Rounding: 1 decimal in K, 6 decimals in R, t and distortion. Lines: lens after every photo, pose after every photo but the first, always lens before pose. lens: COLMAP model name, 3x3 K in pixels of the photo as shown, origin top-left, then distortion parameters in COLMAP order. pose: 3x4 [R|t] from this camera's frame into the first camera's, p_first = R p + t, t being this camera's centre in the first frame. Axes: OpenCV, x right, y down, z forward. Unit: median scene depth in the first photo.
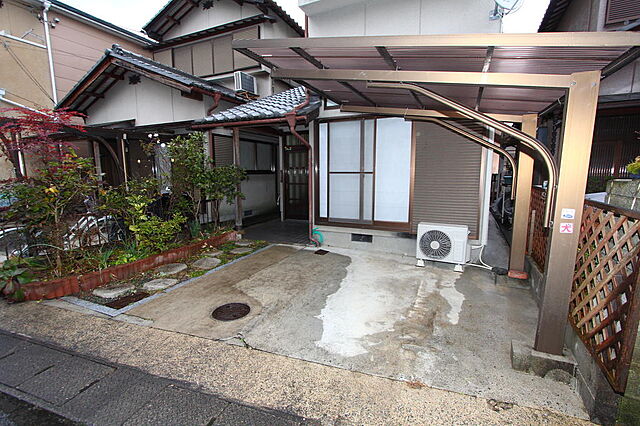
lens RADIAL K [[293.6, 0, 320.4], [0, 293.6, 216.1], [0, 0, 1]] dist [-0.014038, 0.000293]
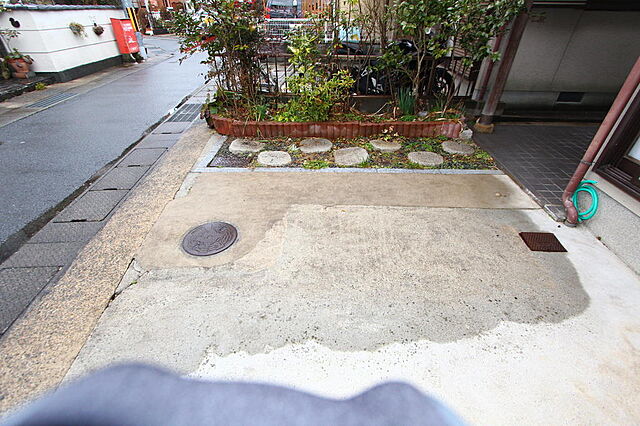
lens RADIAL K [[293.6, 0, 320.4], [0, 293.6, 216.1], [0, 0, 1]] dist [-0.014038, 0.000293]
pose [[0.376200, 0.544086, -0.749963, 0.206352], [-0.144670, 0.833990, 0.532476, -0.089807], [0.915174, -0.091820, 0.392460, 0.702829]]
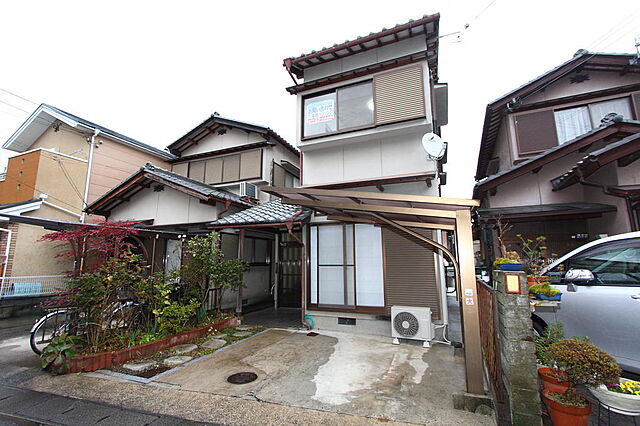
lens RADIAL K [[293.6, 0, 320.4], [0, 293.6, 216.1], [0, 0, 1]] dist [-0.014038, 0.000293]
pose [[0.999109, 0.005822, 0.041803, -0.020390], [0.007054, 0.953471, -0.301403, 0.032802], [-0.041613, 0.301429, 0.952580, -0.295949]]
